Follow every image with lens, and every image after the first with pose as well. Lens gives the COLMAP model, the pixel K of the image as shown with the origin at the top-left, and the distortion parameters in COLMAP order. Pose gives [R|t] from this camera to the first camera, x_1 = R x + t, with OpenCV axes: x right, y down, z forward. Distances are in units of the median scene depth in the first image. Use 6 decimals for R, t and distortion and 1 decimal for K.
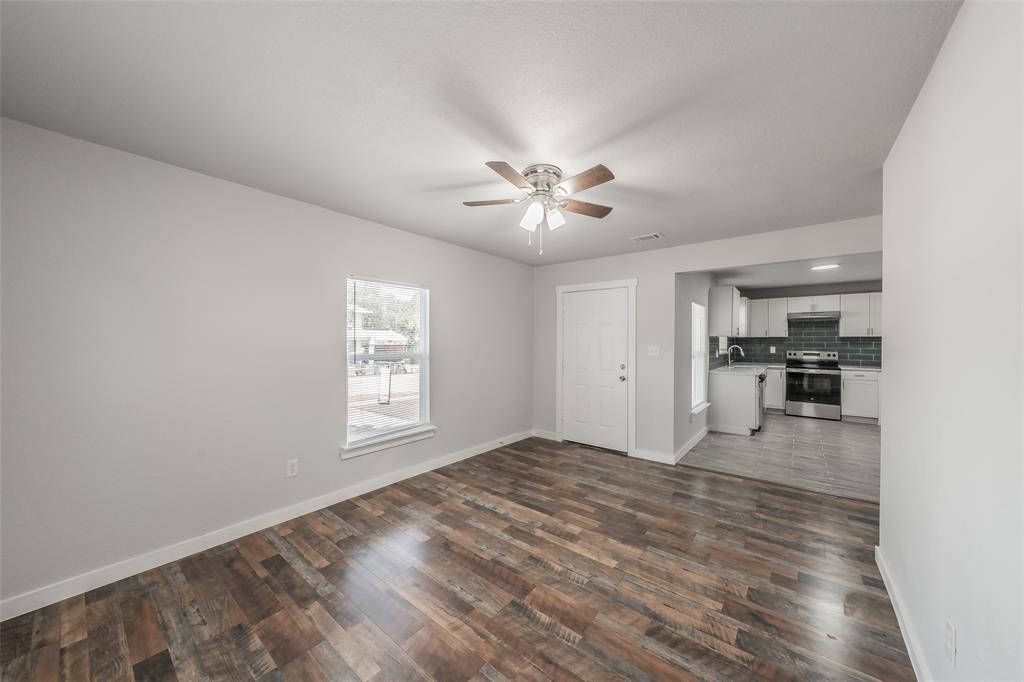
lens RADIAL K [[347.2, 0, 516.2], [0, 347.2, 338.4], [0, 0, 1]] dist [-0.007992, 0.000060]
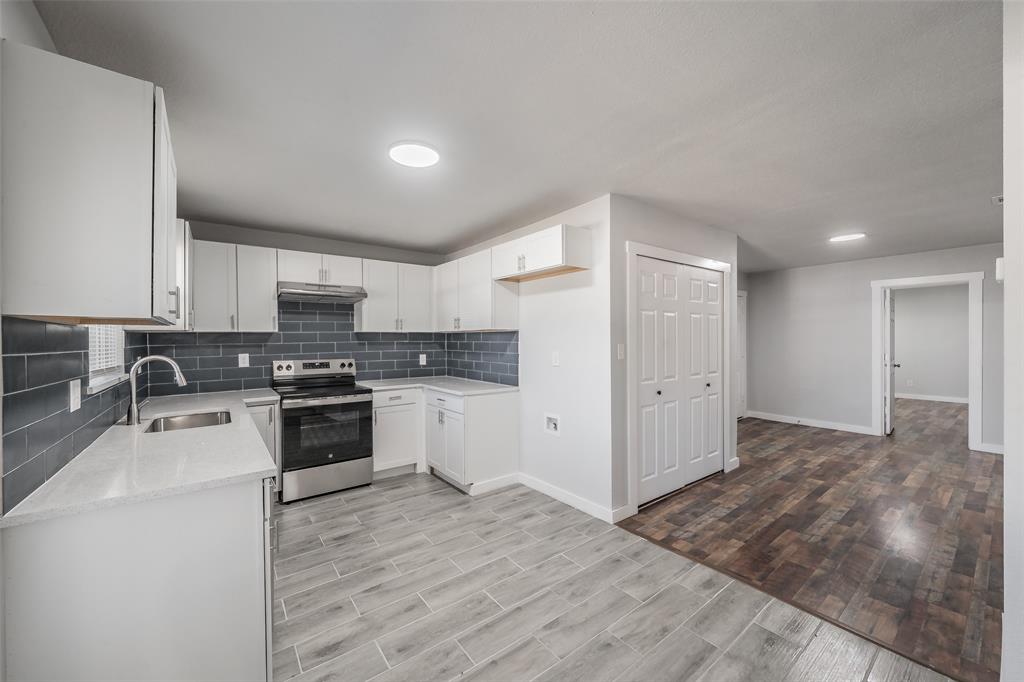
lens RADIAL K [[396.0, 0, 498.6], [0, 396.0, 337.9], [0, 0, 1]] dist [-0.006973, 0.000123]
pose [[0.270614, -0.001712, 0.962686, 0.358780], [0.008062, 0.999967, -0.000488, 0.006864], [-0.962654, 0.007893, 0.270619, 0.581533]]
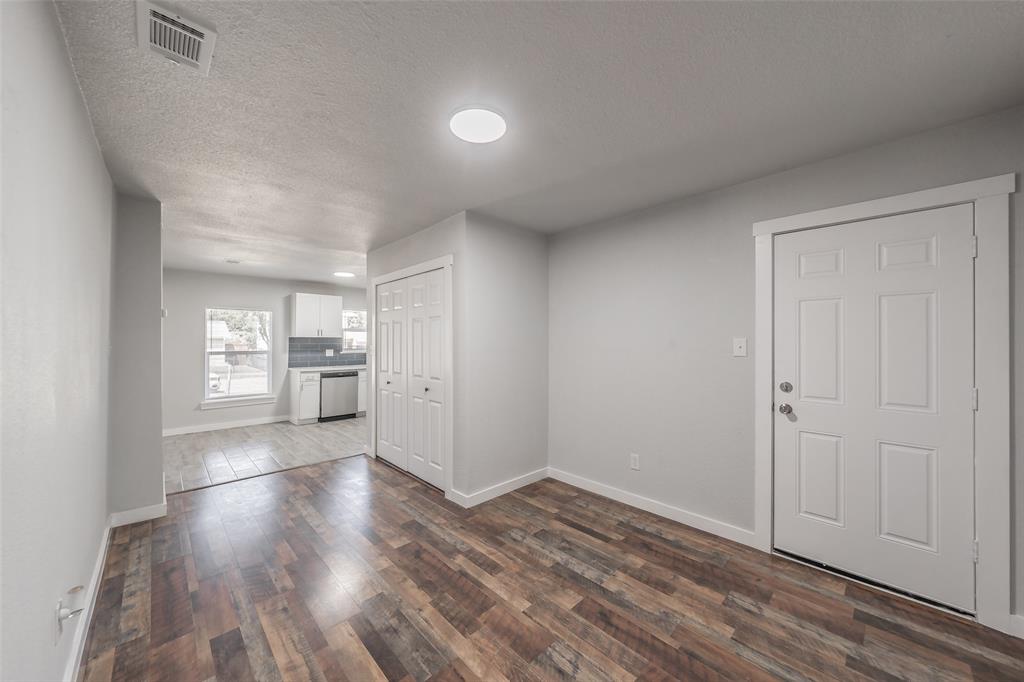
lens RADIAL K [[350.7, 0, 499.4], [0, 350.7, 341.2], [0, 0, 1]] dist [-0.001369, -0.000031]
pose [[0.989363, -0.001227, -0.145464, 1.169395], [0.000826, 0.999996, -0.002819, 0.010368], [0.145467, 0.002669, 0.989360, -0.035254]]
